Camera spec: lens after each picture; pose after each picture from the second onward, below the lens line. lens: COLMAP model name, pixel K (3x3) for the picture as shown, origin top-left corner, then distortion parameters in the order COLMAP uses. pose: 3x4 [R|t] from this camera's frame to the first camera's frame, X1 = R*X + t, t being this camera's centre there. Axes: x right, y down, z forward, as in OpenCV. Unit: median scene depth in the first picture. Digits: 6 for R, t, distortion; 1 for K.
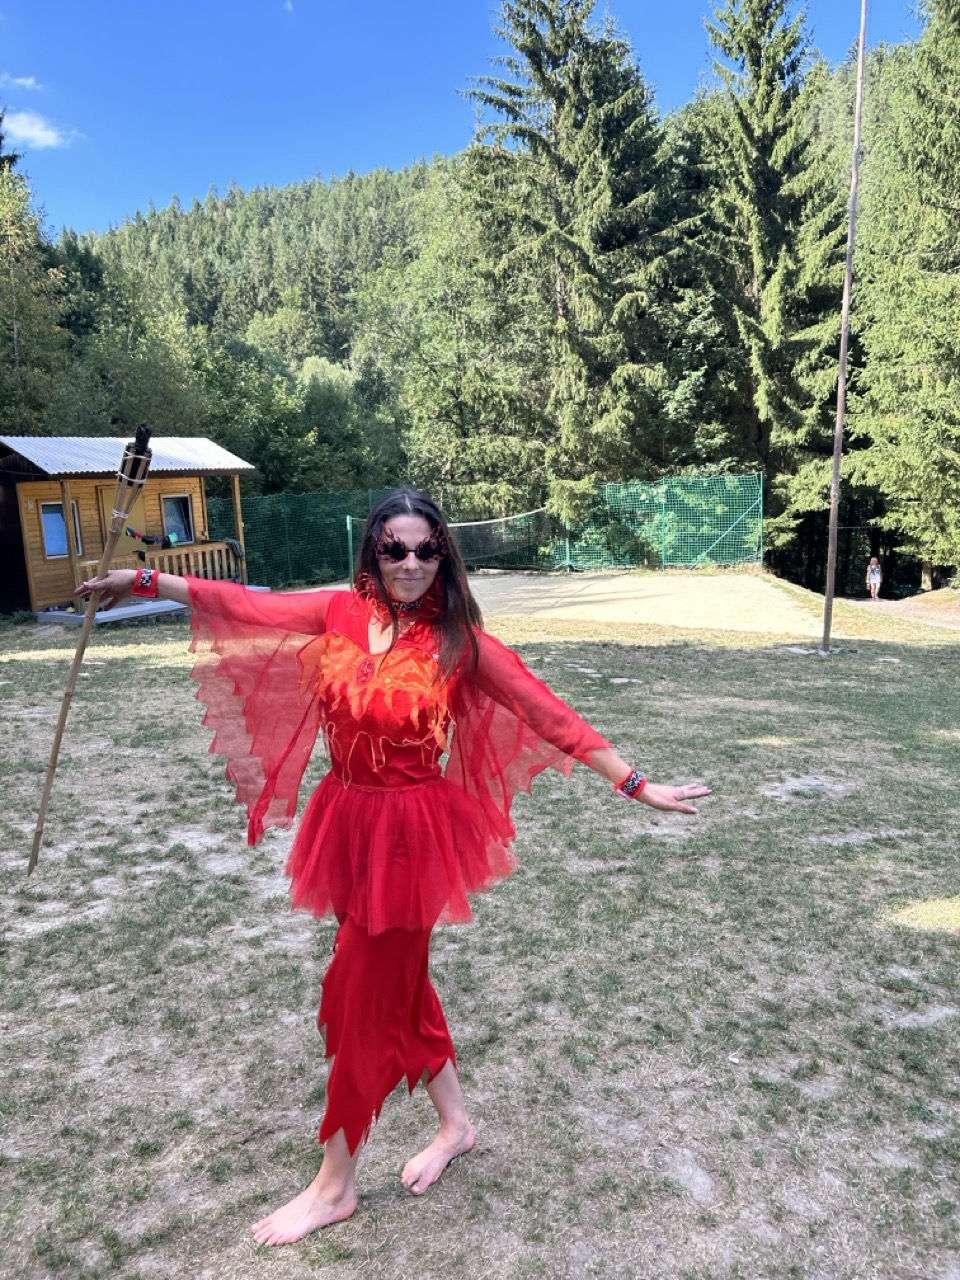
lens RADIAL K [[939.3, 0, 480.0], [0, 939.3, 640.0], [0, 0, 1]] dist [0.020469, -0.025166]
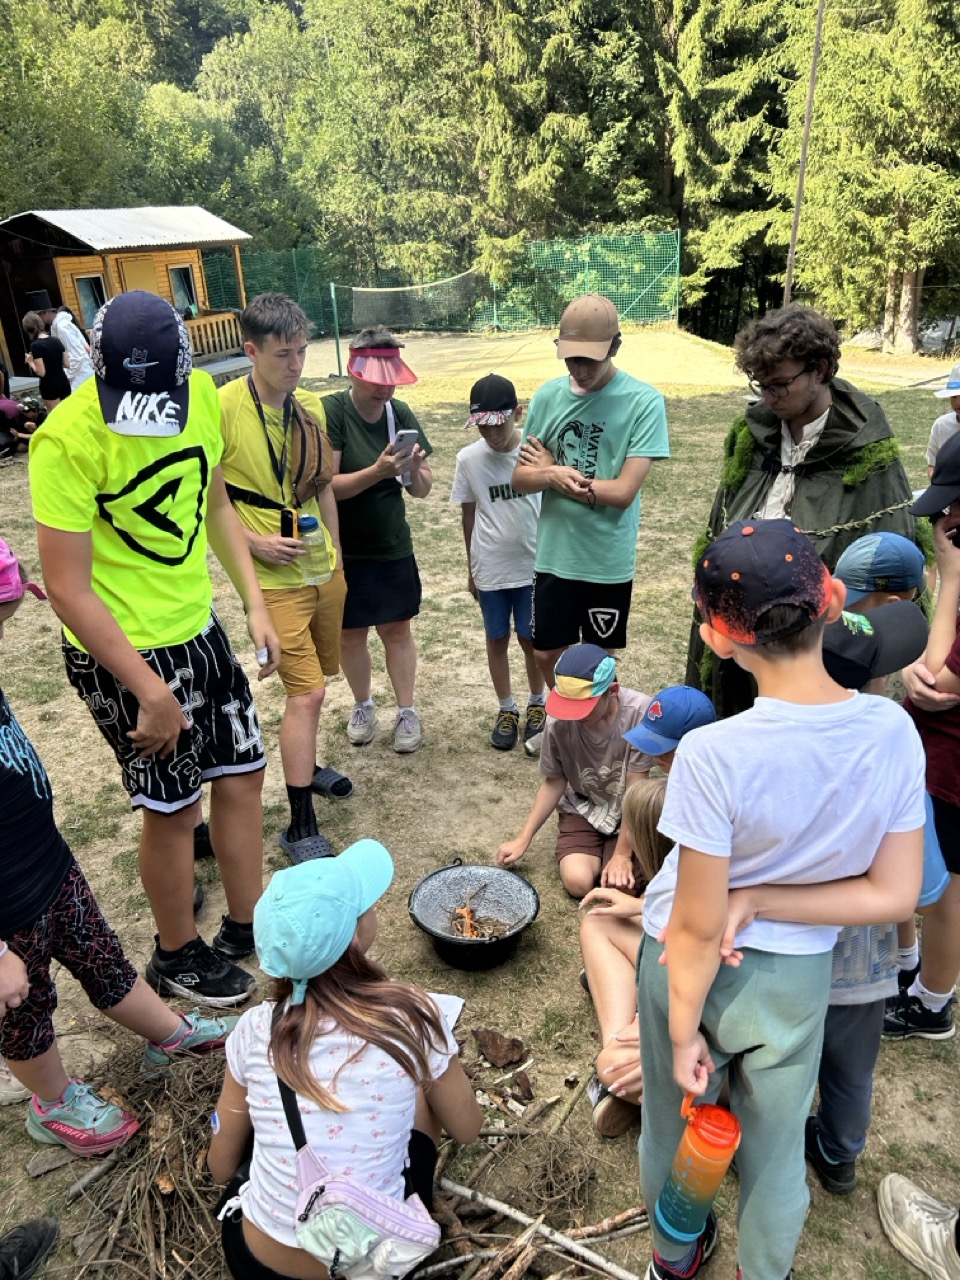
lens RADIAL K [[939.3, 0, 480.0], [0, 939.3, 640.0], [0, 0, 1]] dist [0.020469, -0.025166]
pose [[0.989657, -0.062164, 0.129284, -0.083894], [0.029009, 0.969334, 0.244030, 0.002617], [-0.140489, -0.237756, 0.961111, -0.088656]]
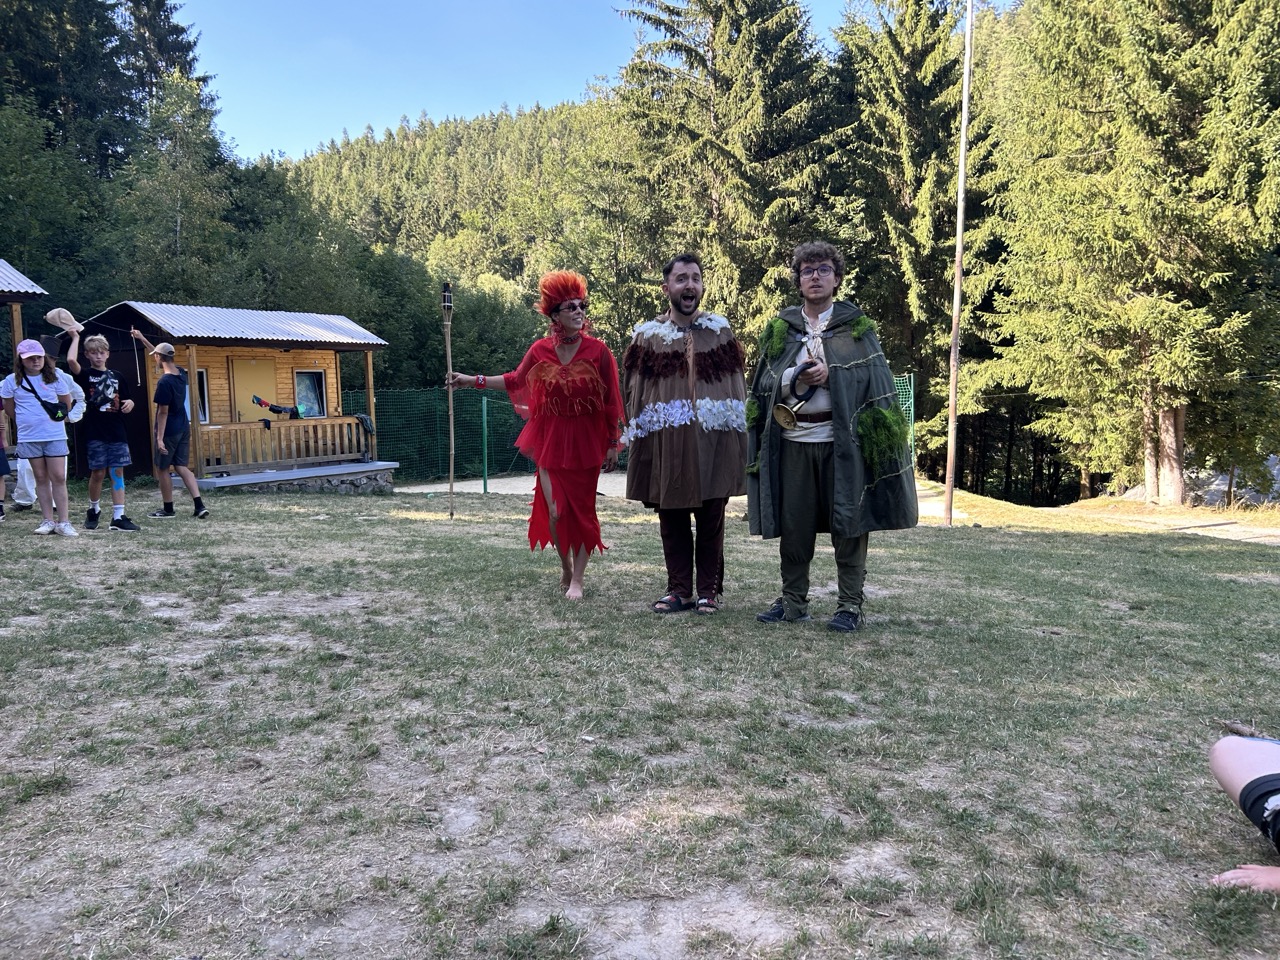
lens RADIAL K [[939.0, 0, 631.2], [0, 939.0, 479.0], [0, 0, 1]] dist [0.019236, -0.040133]
pose [[0.999529, 0.018364, -0.024606, 0.026323], [-0.020379, 0.996229, -0.084333, 0.022366], [0.022965, 0.084795, 0.996134, 0.008345]]
